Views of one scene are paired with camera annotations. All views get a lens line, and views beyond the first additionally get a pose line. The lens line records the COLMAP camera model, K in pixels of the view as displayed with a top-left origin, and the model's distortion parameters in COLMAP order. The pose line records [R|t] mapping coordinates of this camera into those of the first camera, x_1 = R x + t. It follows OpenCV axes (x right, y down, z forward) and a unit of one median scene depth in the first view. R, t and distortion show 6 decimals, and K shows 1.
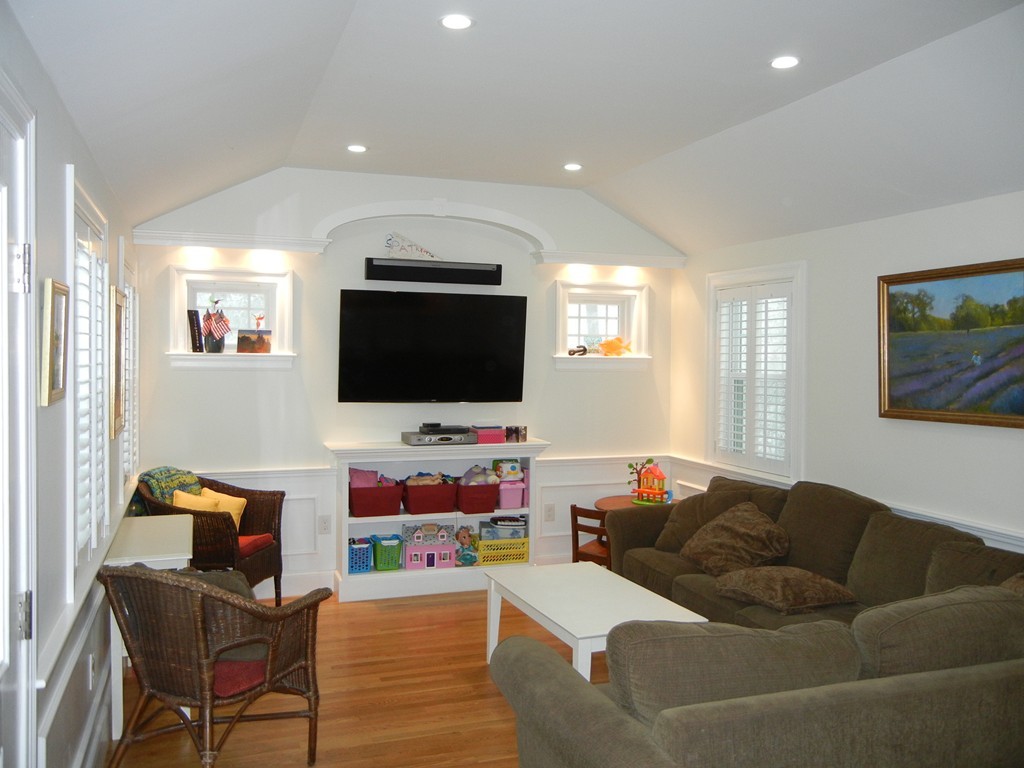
lens RADIAL K [[873.3, 0, 515.1], [0, 873.3, 377.2], [0, 0, 1]] dist [-0.006068, 0.018938]
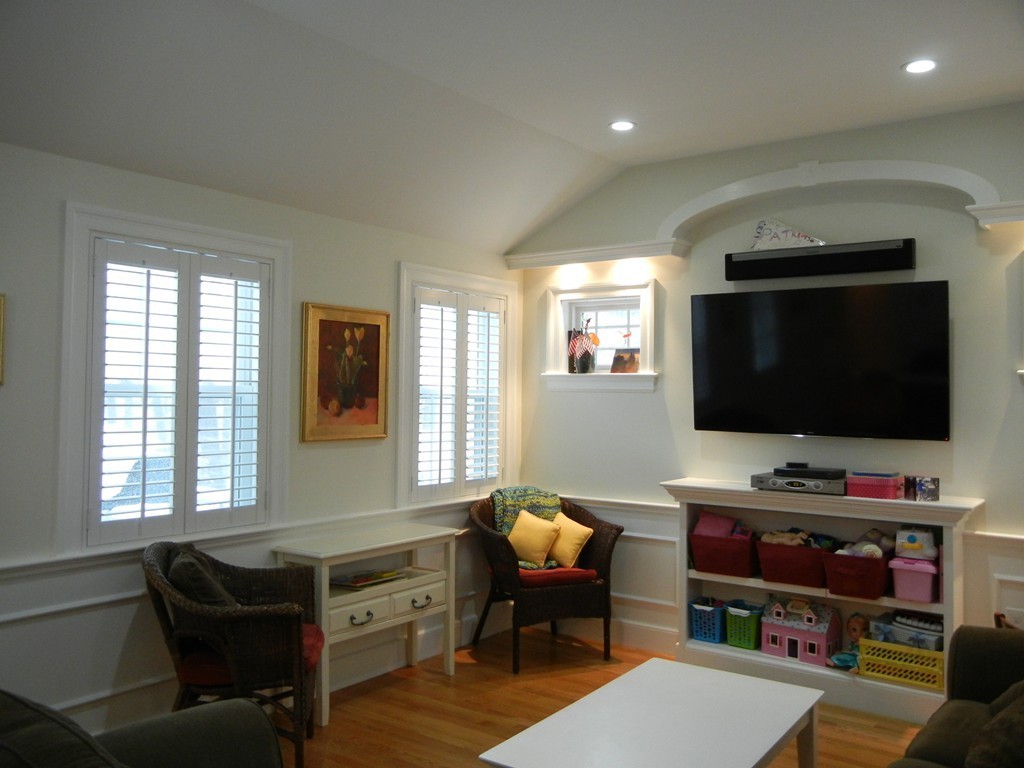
lens RADIAL K [[873.3, 0, 515.1], [0, 873.3, 377.2], [0, 0, 1]] dist [-0.006068, 0.018938]
pose [[0.561646, -0.019291, -0.827153, 0.387529], [-0.029800, 0.998608, -0.043525, 0.019333], [0.826841, 0.049094, 0.560289, 0.379260]]
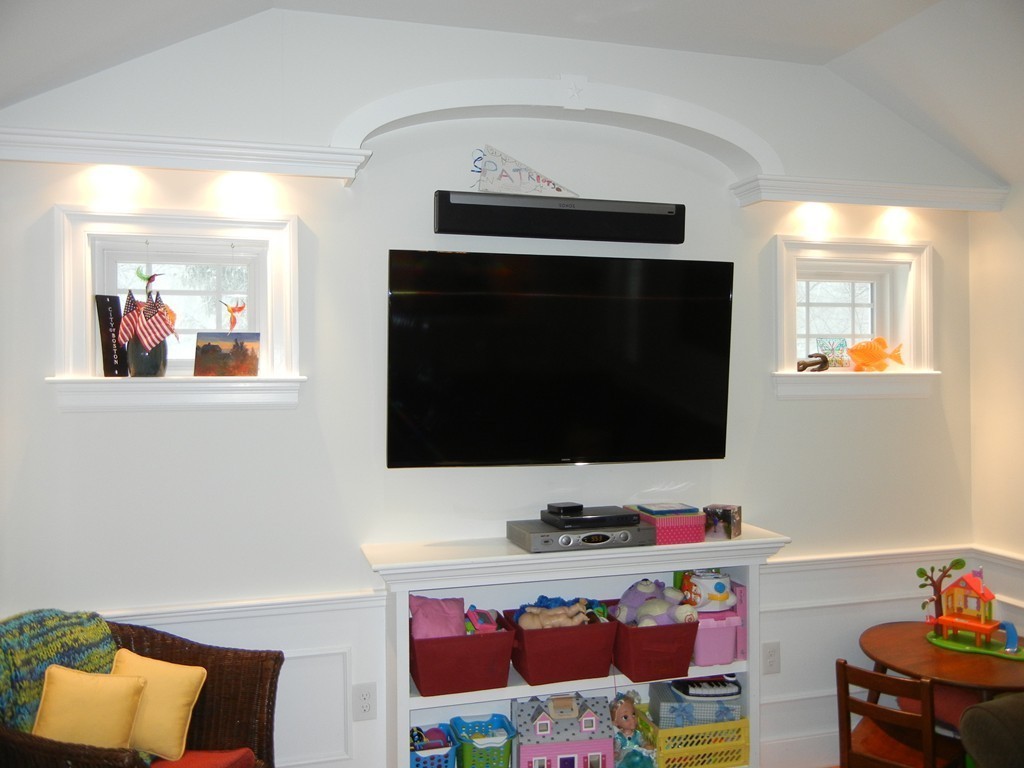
lens RADIAL K [[873.3, 0, 515.1], [0, 873.3, 377.2], [0, 0, 1]] dist [-0.006068, 0.018938]
pose [[0.998088, -0.016675, -0.059514, -0.093001], [0.015140, 0.999543, -0.026148, -0.010446], [0.059923, 0.025197, 0.997885, 0.476230]]
